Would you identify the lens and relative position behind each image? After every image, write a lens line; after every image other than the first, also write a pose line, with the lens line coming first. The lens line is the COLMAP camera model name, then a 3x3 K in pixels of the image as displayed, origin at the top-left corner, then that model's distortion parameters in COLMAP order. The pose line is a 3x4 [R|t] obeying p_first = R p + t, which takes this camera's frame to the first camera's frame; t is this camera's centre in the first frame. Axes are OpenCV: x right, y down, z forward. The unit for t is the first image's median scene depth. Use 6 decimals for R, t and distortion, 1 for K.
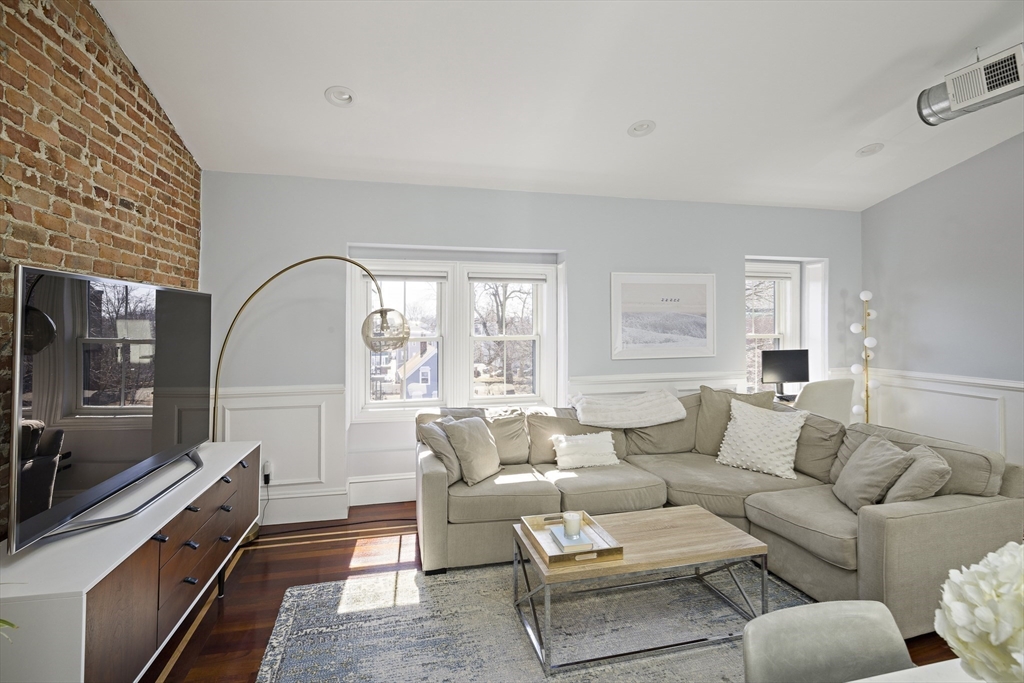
lens RADIAL K [[501.0, 0, 514.2], [0, 501.0, 312.4], [0, 0, 1]] dist [0.000471, -0.000540]
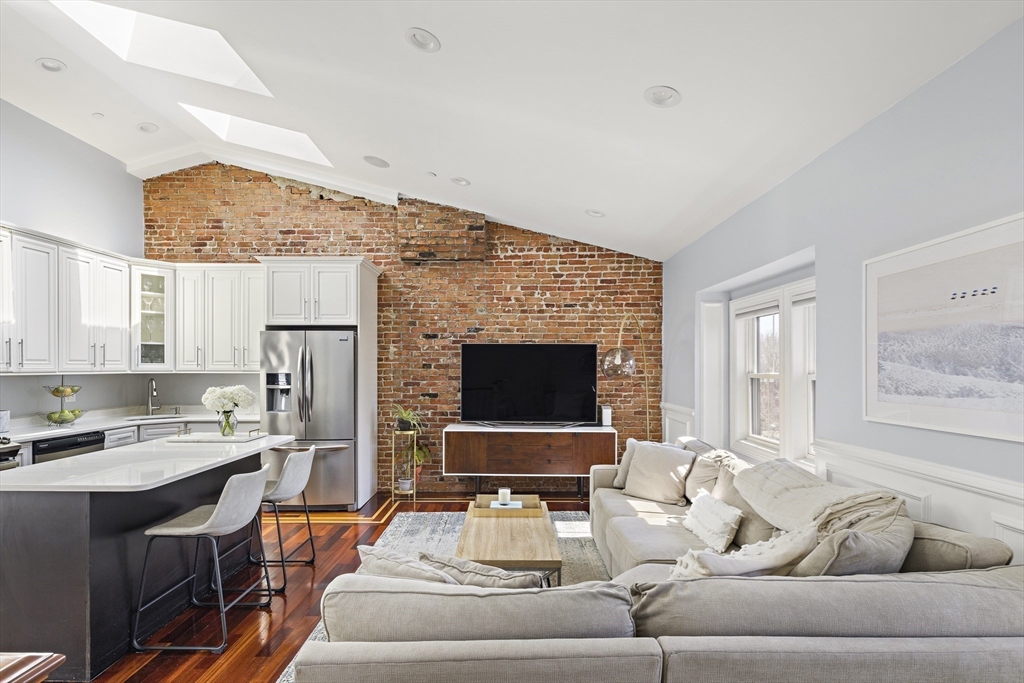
lens RADIAL K [[493.0, 0, 512.5], [0, 493.0, 368.3], [0, 0, 1]] dist [0.001855, -0.001967]
pose [[-0.243555, 0.004851, -0.969875, 1.172751], [0.015231, 0.999883, 0.001176, 0.043945], [0.969767, -0.014486, -0.243601, 1.087928]]
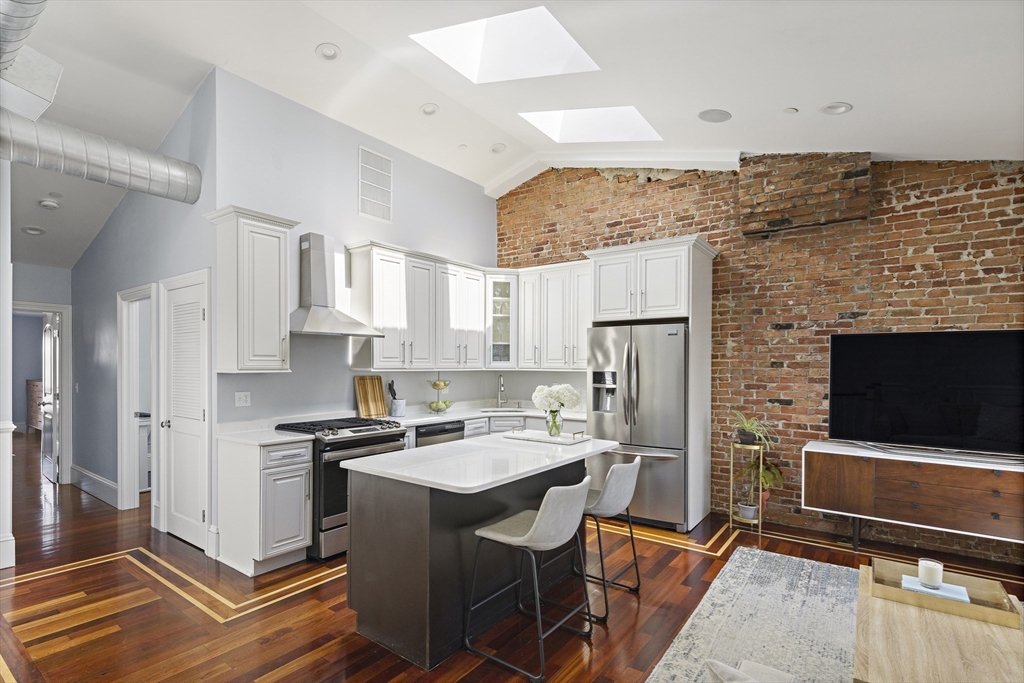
lens RADIAL K [[493.0, 0, 512.5], [0, 493.0, 368.3], [0, 0, 1]] dist [0.001855, -0.001967]
pose [[-0.772641, 0.004798, -0.634825, 0.993233], [0.008170, 0.999964, -0.002387, 0.041216], [0.634790, -0.007031, -0.772652, 0.959076]]
